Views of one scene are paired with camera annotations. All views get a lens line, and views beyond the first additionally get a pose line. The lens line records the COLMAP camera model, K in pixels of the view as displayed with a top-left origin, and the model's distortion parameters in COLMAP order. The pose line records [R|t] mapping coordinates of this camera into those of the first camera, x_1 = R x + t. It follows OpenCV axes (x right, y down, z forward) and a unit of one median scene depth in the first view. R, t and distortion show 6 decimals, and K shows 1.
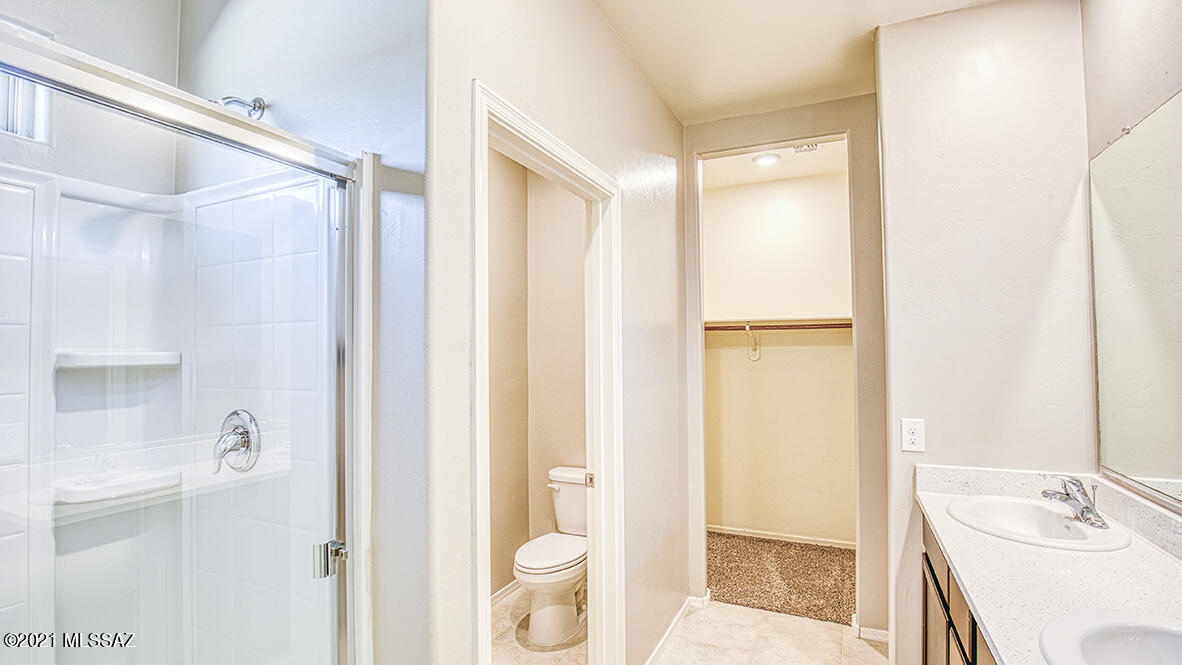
lens RADIAL K [[539.7, 0, 597.6], [0, 539.7, 335.4], [0, 0, 1]] dist [-0.036108, 0.006928]
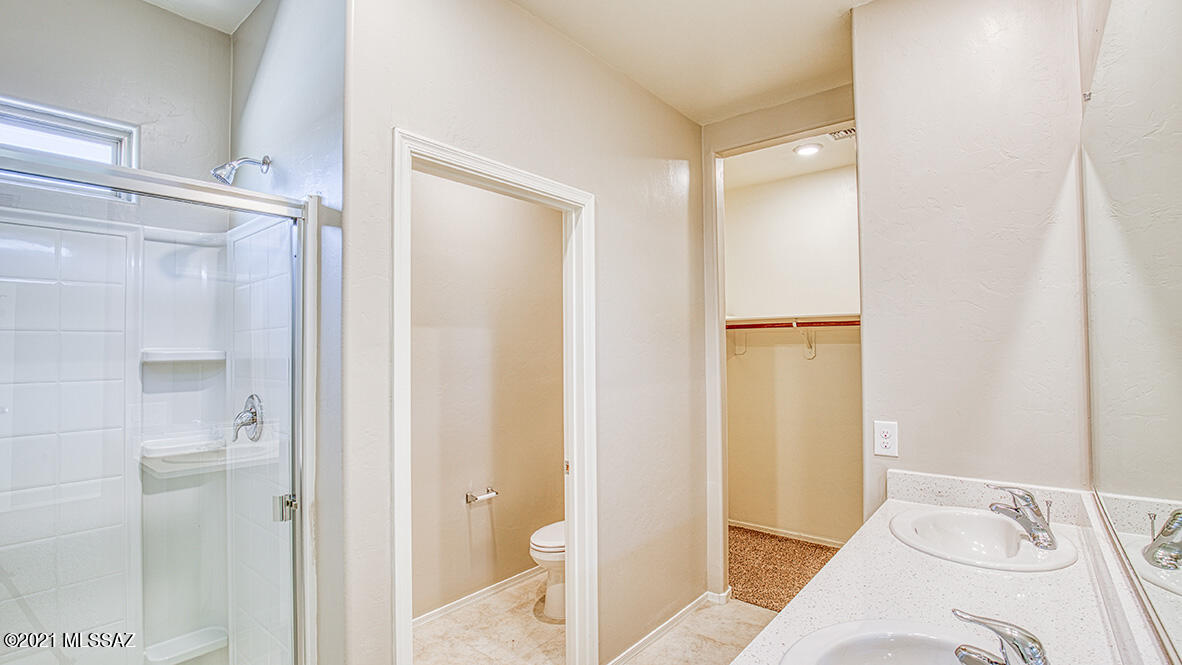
lens RADIAL K [[539.7, 0, 597.2], [0, 539.7, 335.7], [0, 0, 1]] dist [-0.036108, 0.006928]
pose [[0.966936, -0.006802, -0.254928, 0.327232], [0.008300, 0.999954, 0.004799, -0.003651], [0.254883, -0.006756, 0.966948, -0.041280]]
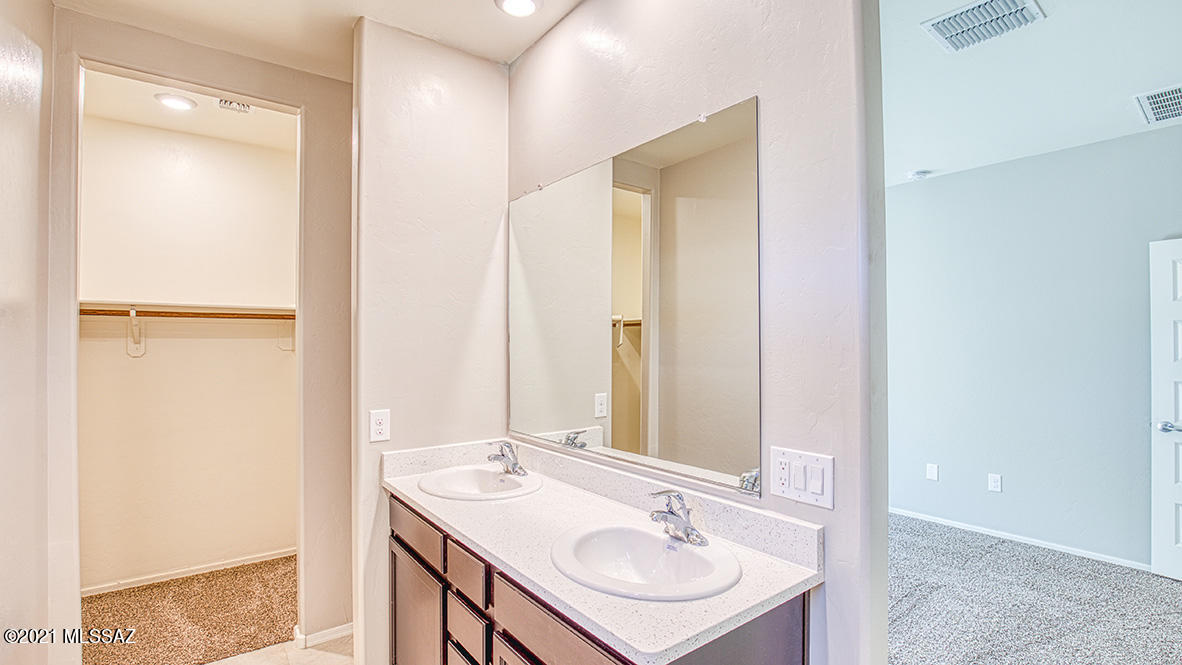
lens RADIAL K [[539.7, 0, 600.8], [0, 539.7, 336.0], [0, 0, 1]] dist [-0.036108, 0.006928]
pose [[0.460883, 0.016690, 0.887304, -0.133914], [-0.027108, 0.999621, -0.004722, 0.005942], [-0.887047, -0.021877, 0.461161, 0.135346]]
